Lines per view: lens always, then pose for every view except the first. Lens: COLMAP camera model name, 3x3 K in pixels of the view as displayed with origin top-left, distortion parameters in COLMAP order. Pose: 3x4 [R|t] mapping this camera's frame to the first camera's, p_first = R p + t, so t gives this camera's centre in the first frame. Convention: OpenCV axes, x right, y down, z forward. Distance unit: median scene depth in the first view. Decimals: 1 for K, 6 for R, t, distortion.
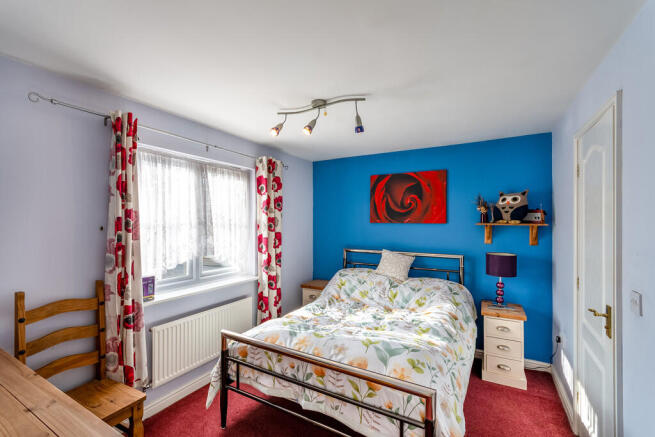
lens RADIAL K [[290.1, 0, 327.5], [0, 290.1, 219.1], [0, 0, 1]] dist [0.003373, 0.000416]
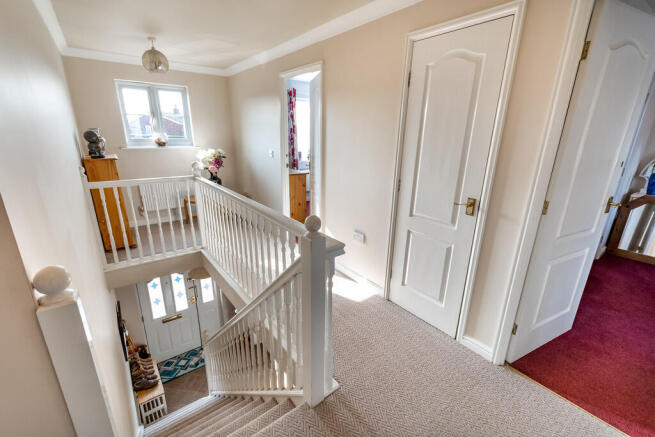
lens RADIAL K [[290.1, 0, 325.6], [0, 290.1, 221.7], [0, 0, 1]] dist [0.003373, 0.000416]
pose [[0.916278, 0.133083, -0.377788, 0.795273], [-0.013782, 0.953106, 0.302323, 0.005678], [0.400306, -0.271806, 0.875144, -1.616613]]
